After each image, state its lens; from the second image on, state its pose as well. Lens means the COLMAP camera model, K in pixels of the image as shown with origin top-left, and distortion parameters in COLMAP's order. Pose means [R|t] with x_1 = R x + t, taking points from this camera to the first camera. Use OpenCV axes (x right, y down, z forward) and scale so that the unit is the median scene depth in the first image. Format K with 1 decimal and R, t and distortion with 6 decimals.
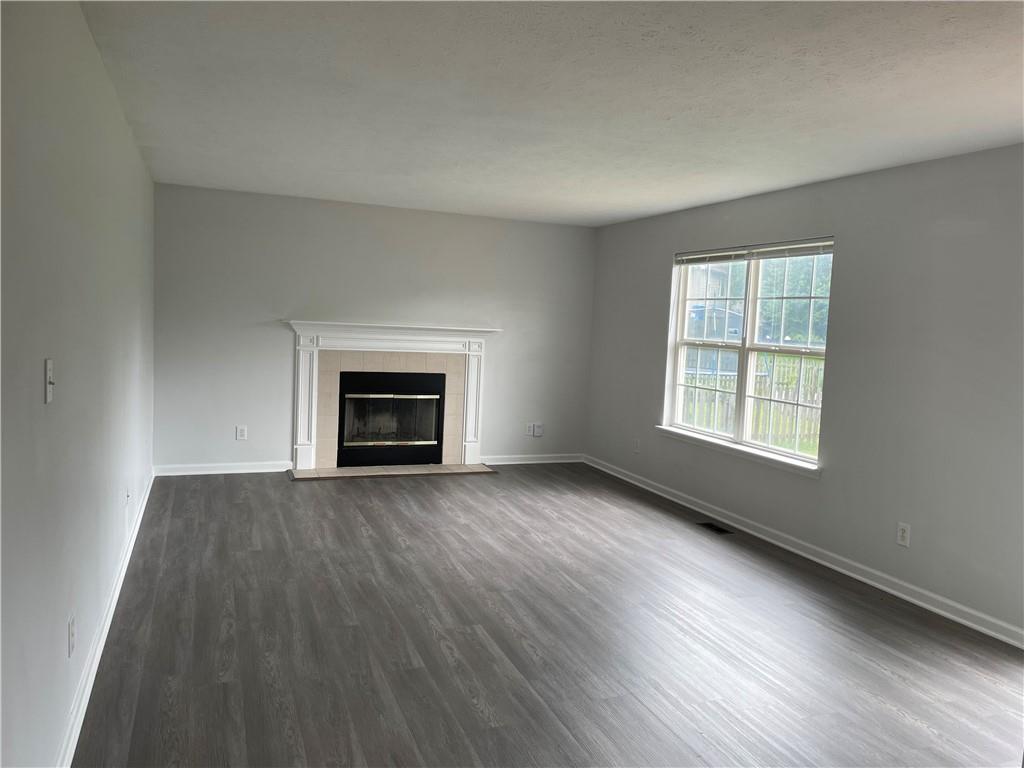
lens RADIAL K [[774.5, 0, 516.3], [0, 774.5, 391.2], [0, 0, 1]] dist [0.089130, -0.119001]
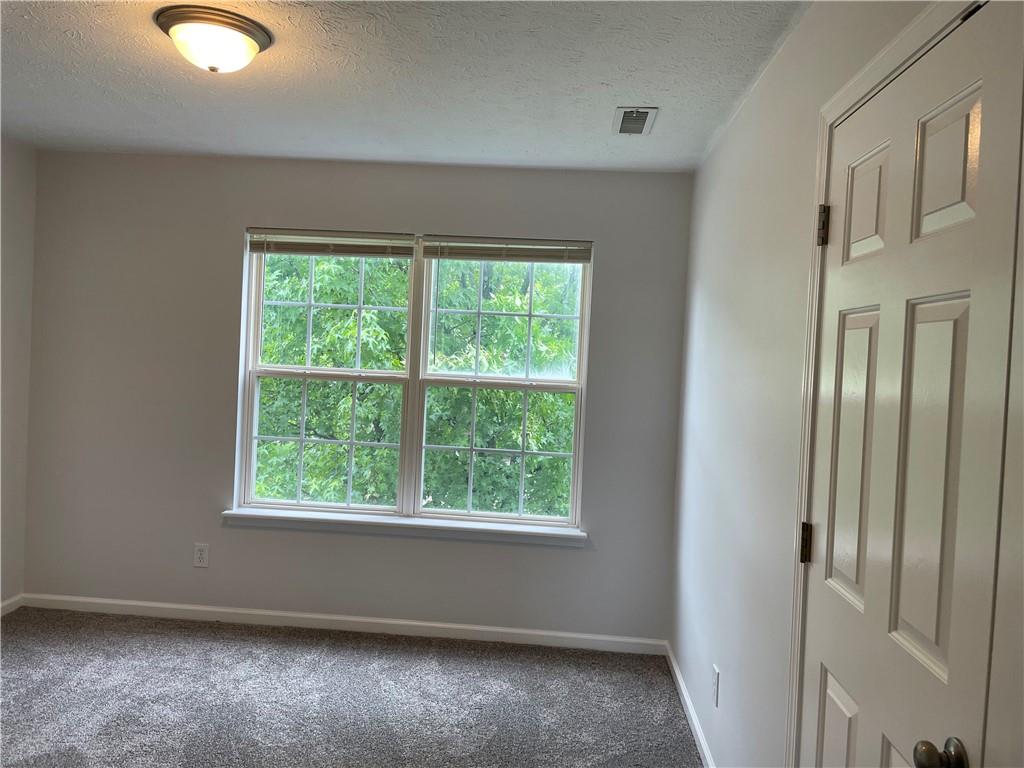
lens RADIAL K [[774.5, 0, 516.3], [0, 774.5, 391.2], [0, 0, 1]] dist [0.089130, -0.119001]
pose [[0.426480, -0.067264, 0.901993, -0.306534], [0.056763, 0.997256, 0.047530, -0.074894], [-0.902714, 0.030929, 0.429127, 0.619292]]
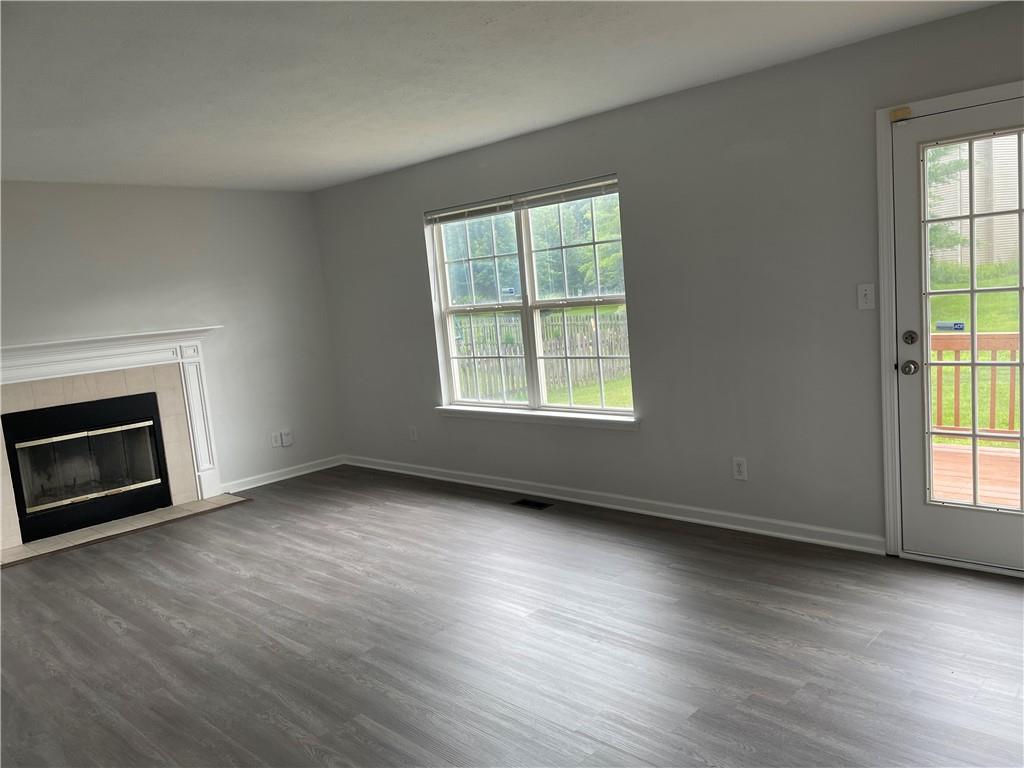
lens RADIAL K [[774.5, 0, 516.3], [0, 774.5, 391.2], [0, 0, 1]] dist [0.089130, -0.119001]
pose [[0.899259, -0.176707, 0.400135, -0.104783], [0.165198, 0.984221, 0.063386, -0.017268], [-0.405022, 0.009101, 0.914262, 0.168249]]
